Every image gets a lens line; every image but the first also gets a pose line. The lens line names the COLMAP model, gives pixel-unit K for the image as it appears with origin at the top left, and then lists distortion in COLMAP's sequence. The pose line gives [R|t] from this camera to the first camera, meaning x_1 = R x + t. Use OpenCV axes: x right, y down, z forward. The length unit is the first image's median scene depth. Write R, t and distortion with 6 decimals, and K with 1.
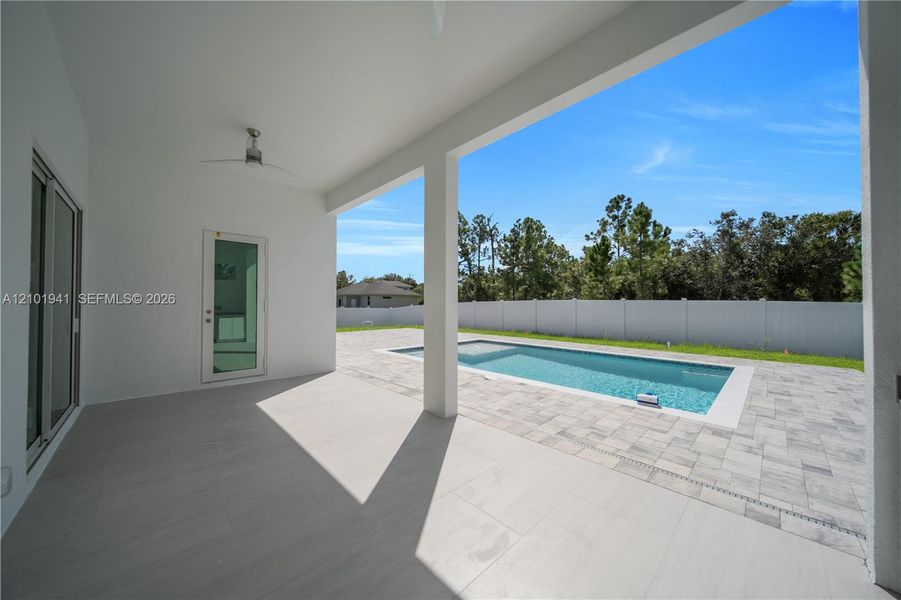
lens RADIAL K [[310.8, 0, 450.5], [0, 310.8, 300.0], [0, 0, 1]] dist [0.000447, 0.000034]
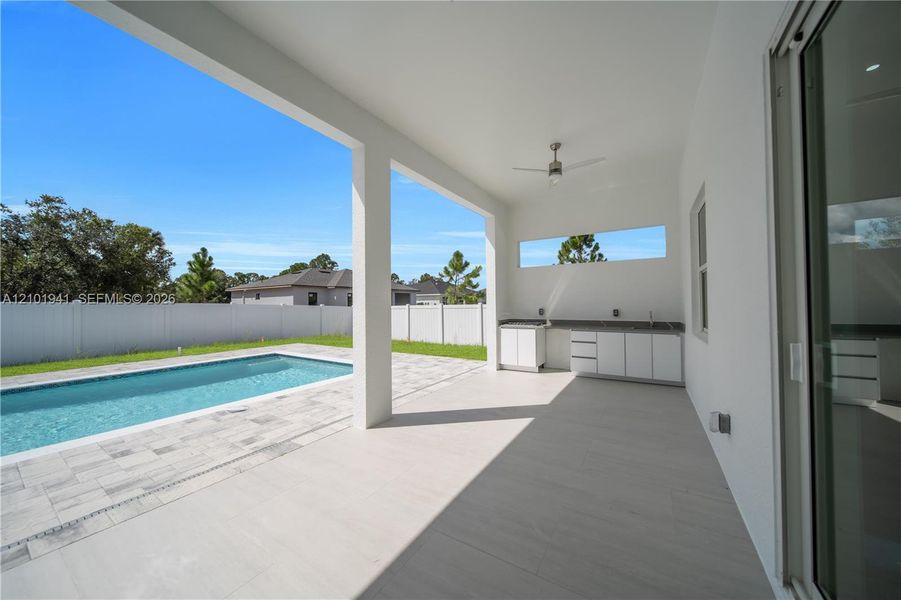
lens RADIAL K [[310.8, 0, 450.5], [0, 310.8, 300.0], [0, 0, 1]] dist [0.000447, 0.000034]
pose [[-0.248654, 0.019036, 0.968405, -0.814850], [-0.009725, 0.999707, -0.022148, 0.009951], [-0.968543, -0.014925, -0.248397, 0.819483]]
